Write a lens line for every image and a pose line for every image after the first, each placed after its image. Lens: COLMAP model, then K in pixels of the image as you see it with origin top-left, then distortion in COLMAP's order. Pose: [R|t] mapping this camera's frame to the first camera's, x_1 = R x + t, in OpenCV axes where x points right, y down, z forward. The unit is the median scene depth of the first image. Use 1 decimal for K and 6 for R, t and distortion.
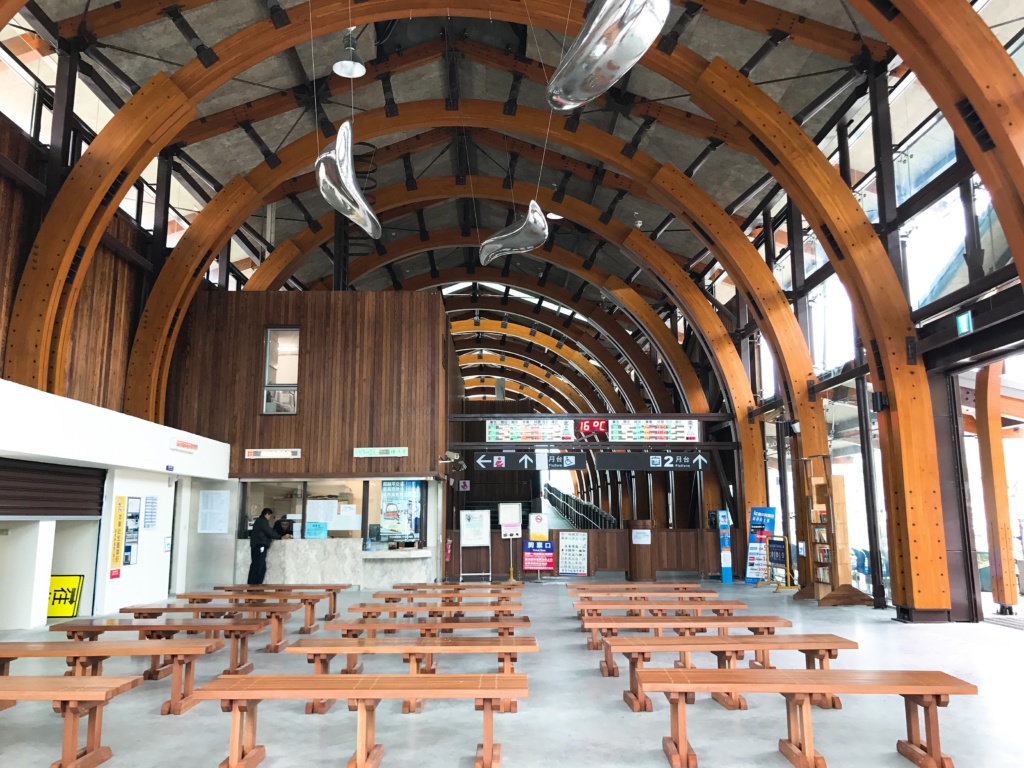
lens RADIAL K [[820.5, 0, 510.1], [0, 820.5, 382.1], [0, 0, 1]] dist [0.012521, -0.000769]
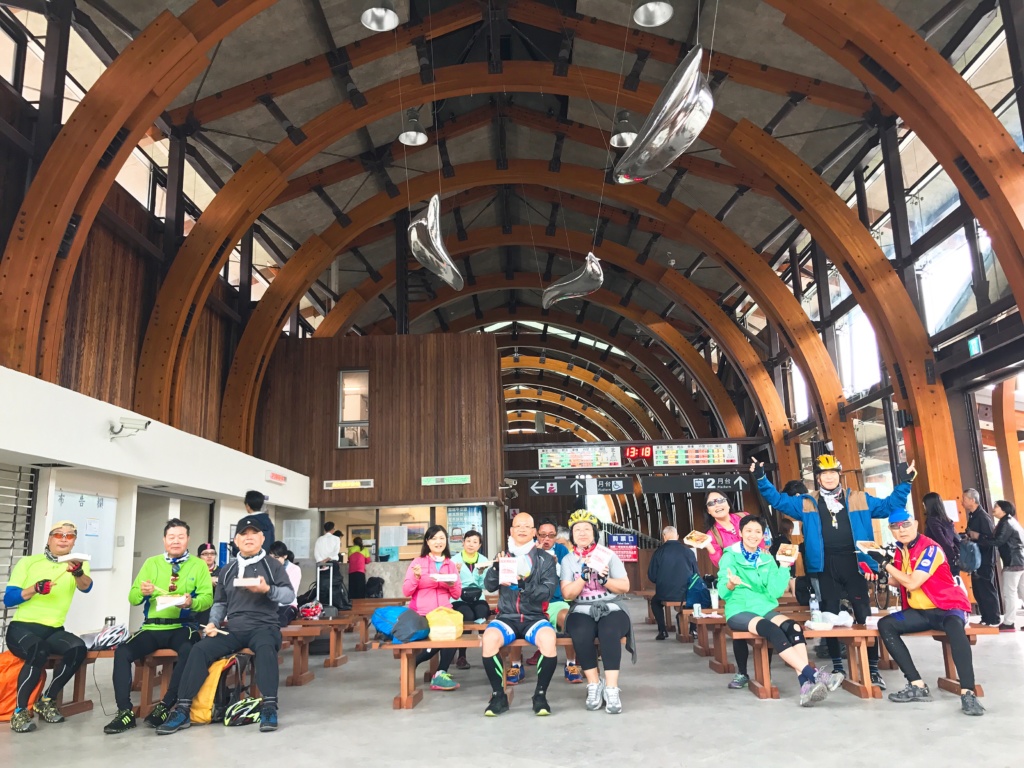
lens RADIAL K [[820.5, 0, 513.5], [0, 820.5, 381.0], [0, 0, 1]] dist [0.012521, -0.000769]
pose [[0.999130, -0.031023, -0.027885, -0.033933], [0.029728, 0.998512, -0.045717, 0.006070], [0.029262, 0.044848, 0.998565, -0.094911]]
